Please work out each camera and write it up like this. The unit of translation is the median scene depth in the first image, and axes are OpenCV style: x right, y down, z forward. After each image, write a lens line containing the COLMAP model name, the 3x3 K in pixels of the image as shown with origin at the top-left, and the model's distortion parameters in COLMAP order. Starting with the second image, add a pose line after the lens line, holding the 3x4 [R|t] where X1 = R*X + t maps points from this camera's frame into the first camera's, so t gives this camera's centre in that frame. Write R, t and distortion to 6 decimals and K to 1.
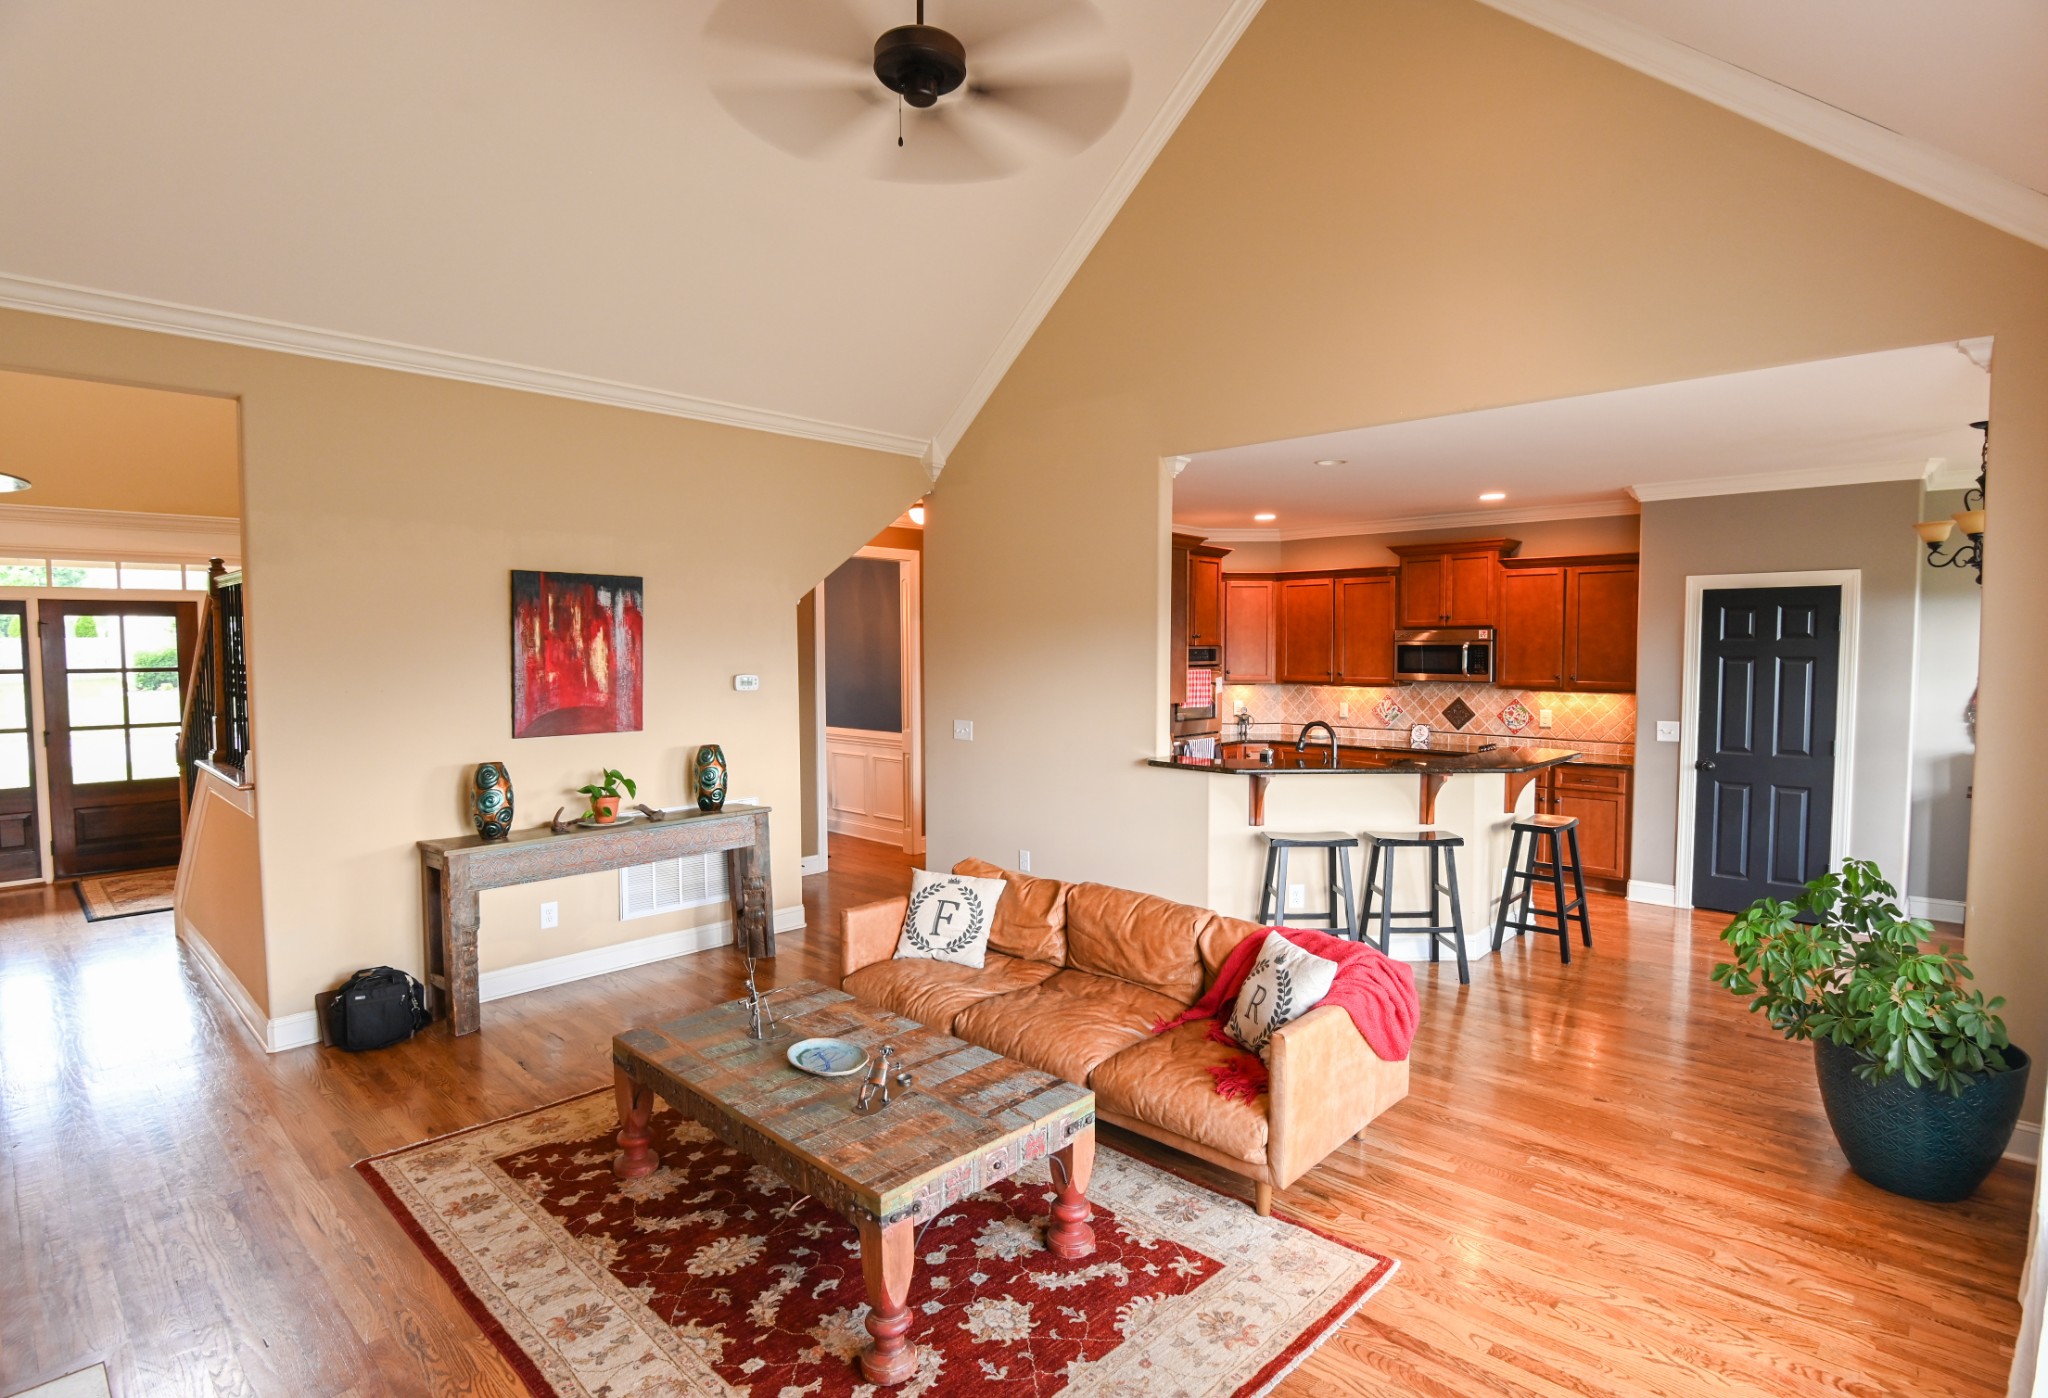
lens RADIAL K [[1050.0, 0, 1027.8], [0, 1050.0, 695.5], [0, 0, 1]] dist [0.000566, 0.000062]
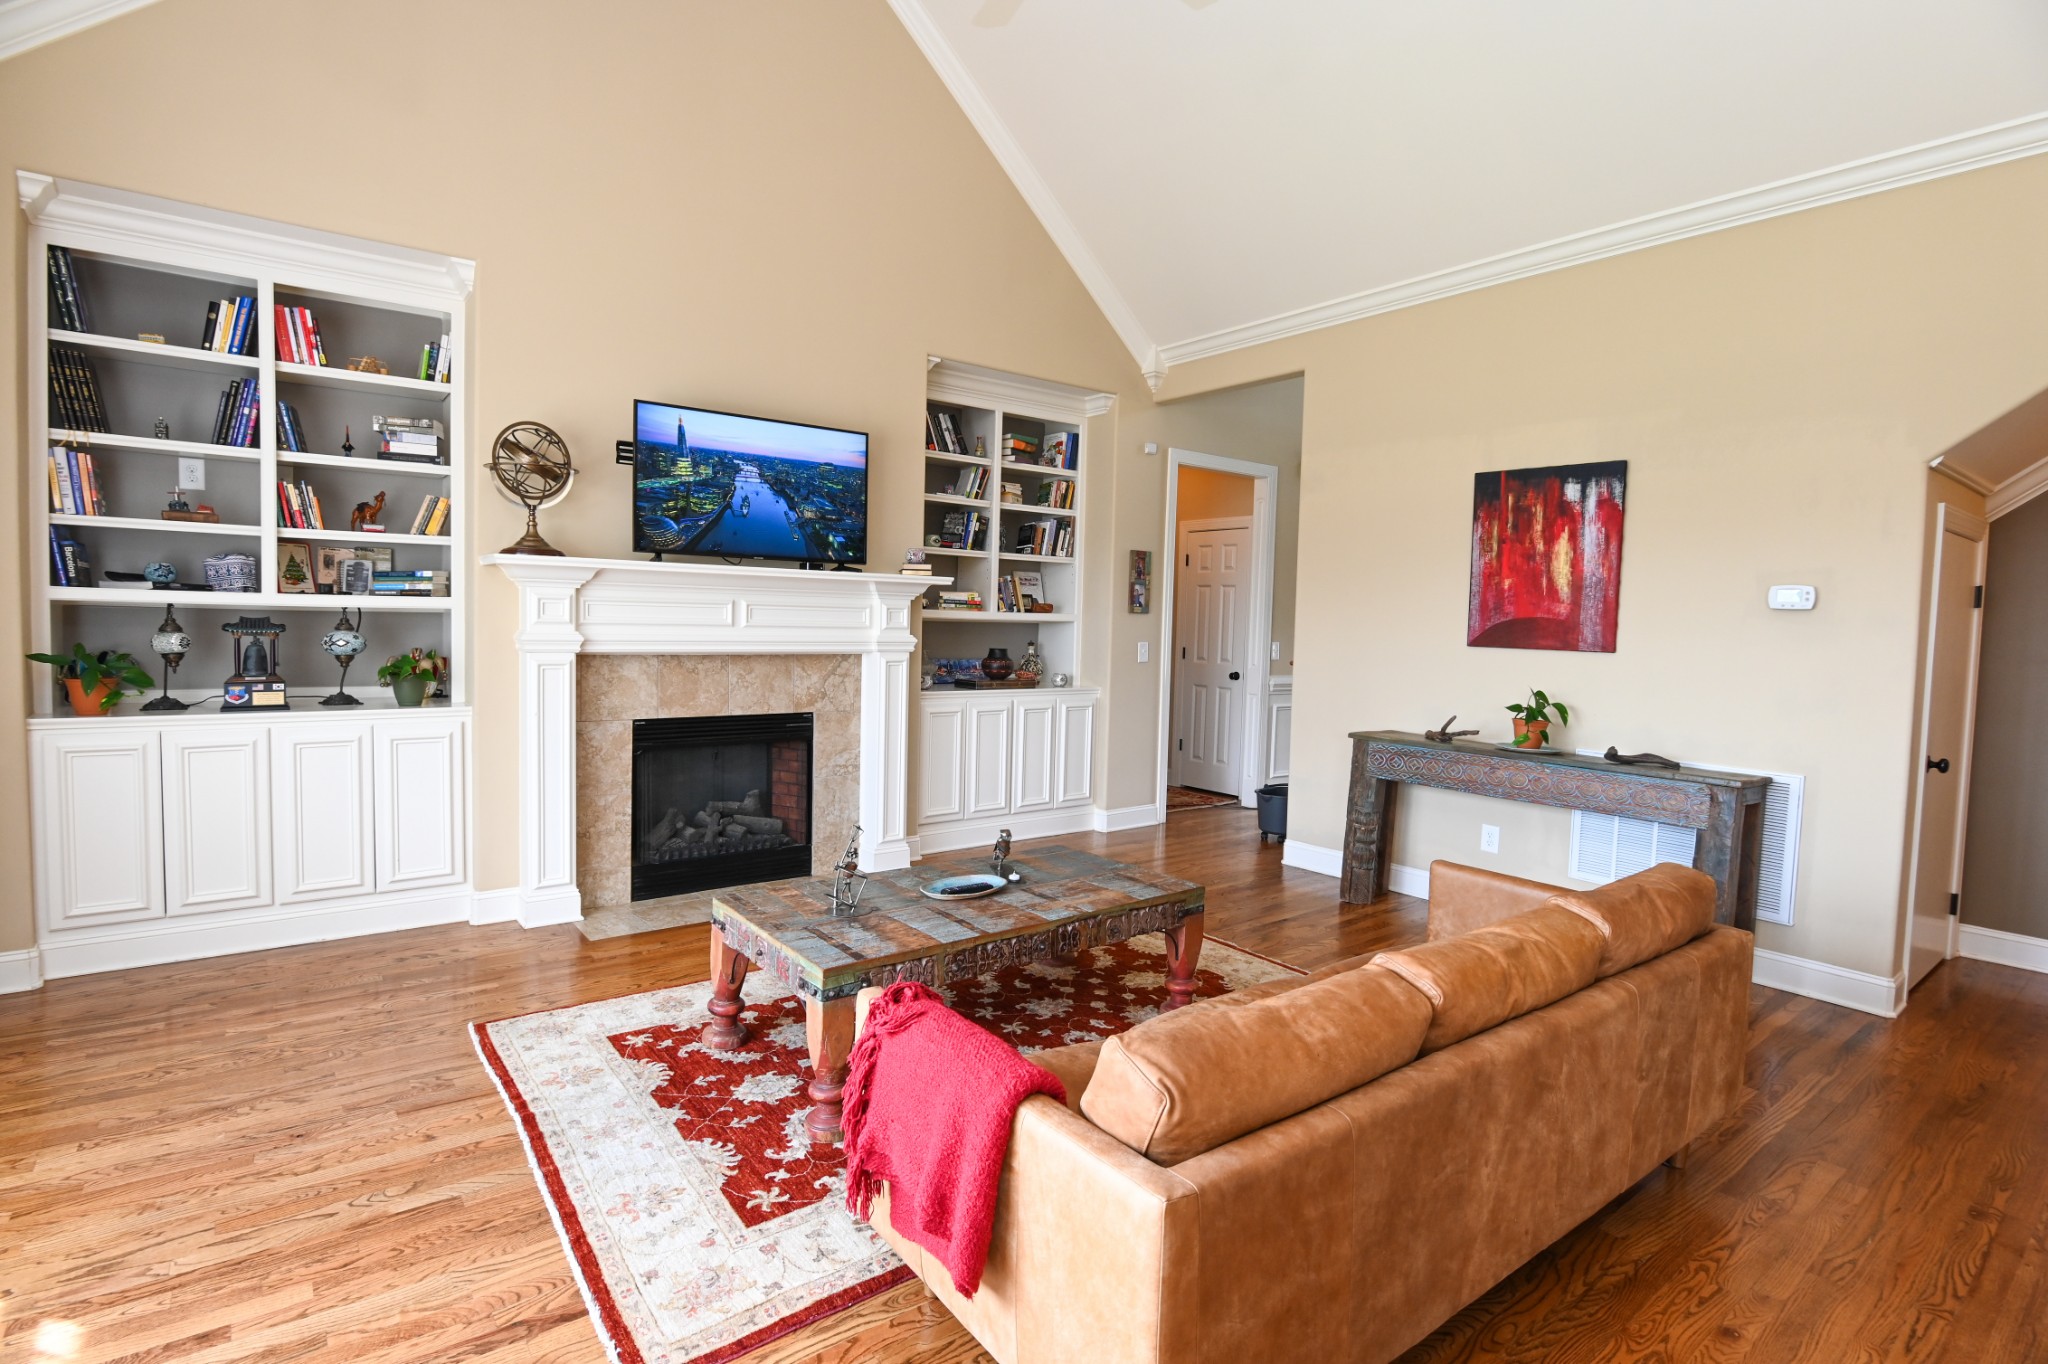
lens RADIAL K [[1000.6, 0, 1032.9], [0, 1000.6, 688.6], [0, 0, 1]] dist [-0.005247, -0.000363]
pose [[-0.159867, 0.079340, -0.983945, 0.500442], [-0.066143, 0.993664, 0.090870, 0.022512], [0.984920, 0.079609, -0.153606, 0.737190]]
